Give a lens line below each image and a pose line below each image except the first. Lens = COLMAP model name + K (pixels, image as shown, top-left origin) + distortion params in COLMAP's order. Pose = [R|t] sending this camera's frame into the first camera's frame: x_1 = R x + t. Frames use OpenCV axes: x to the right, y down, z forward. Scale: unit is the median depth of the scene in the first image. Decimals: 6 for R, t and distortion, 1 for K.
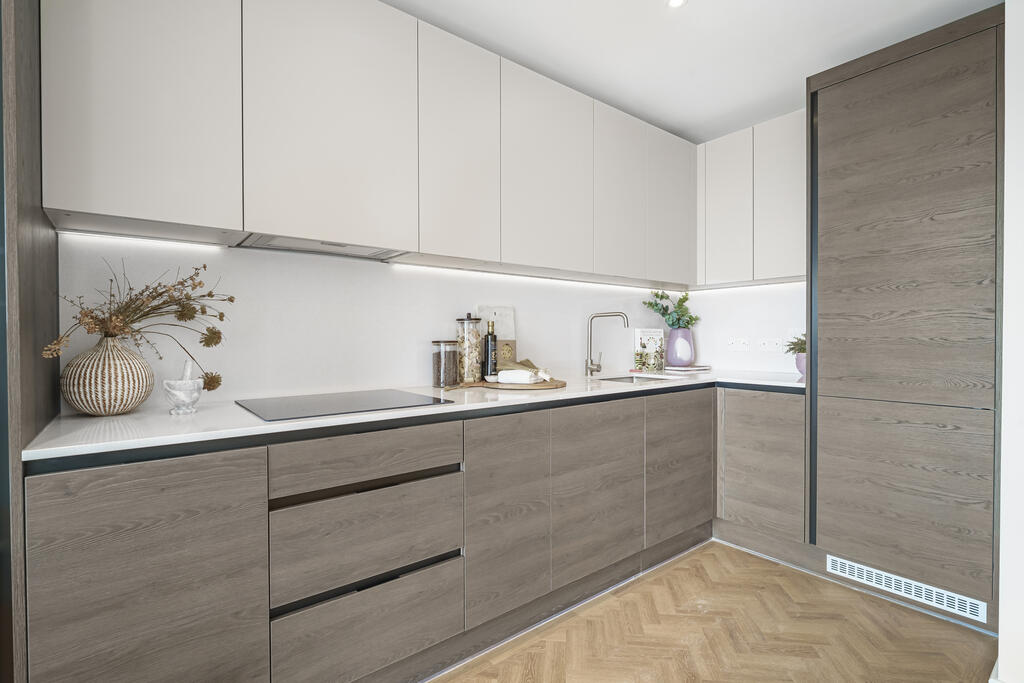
lens RADIAL K [[491.3, 0, 513.5], [0, 491.3, 326.1], [0, 0, 1]] dist [-0.000212, 0.000321]
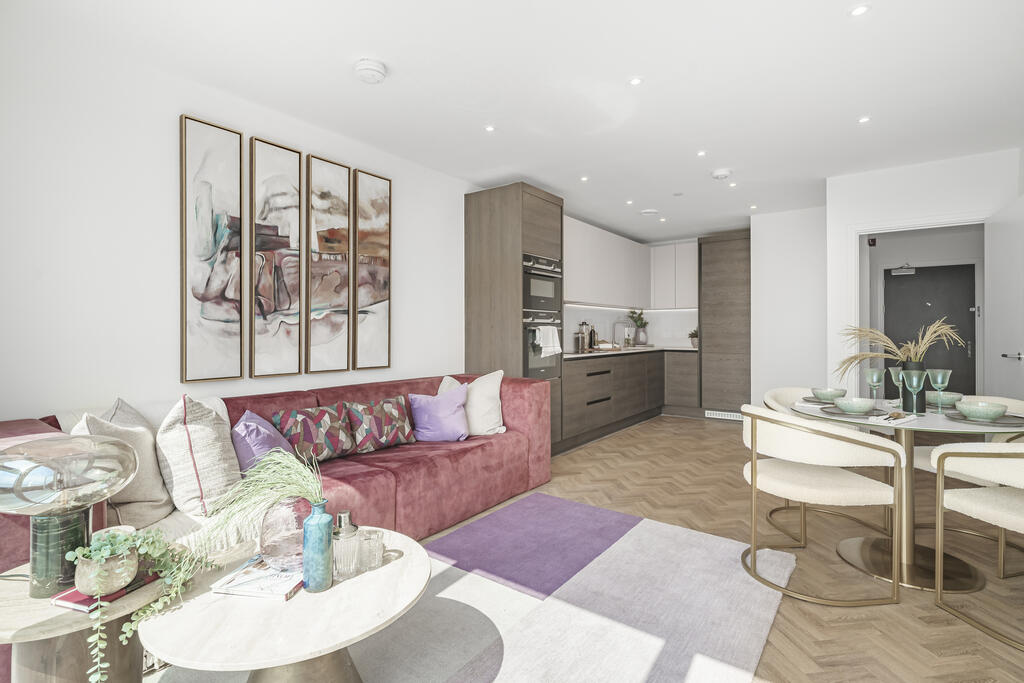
lens RADIAL K [[491.3, 0, 513.5], [0, 491.3, 326.1], [0, 0, 1]] dist [-0.000212, 0.000321]
pose [[0.968037, -0.003947, 0.250776, -0.958082], [0.002828, 0.999984, 0.004823, -0.017001], [-0.250791, -0.003960, 0.968033, -1.221547]]
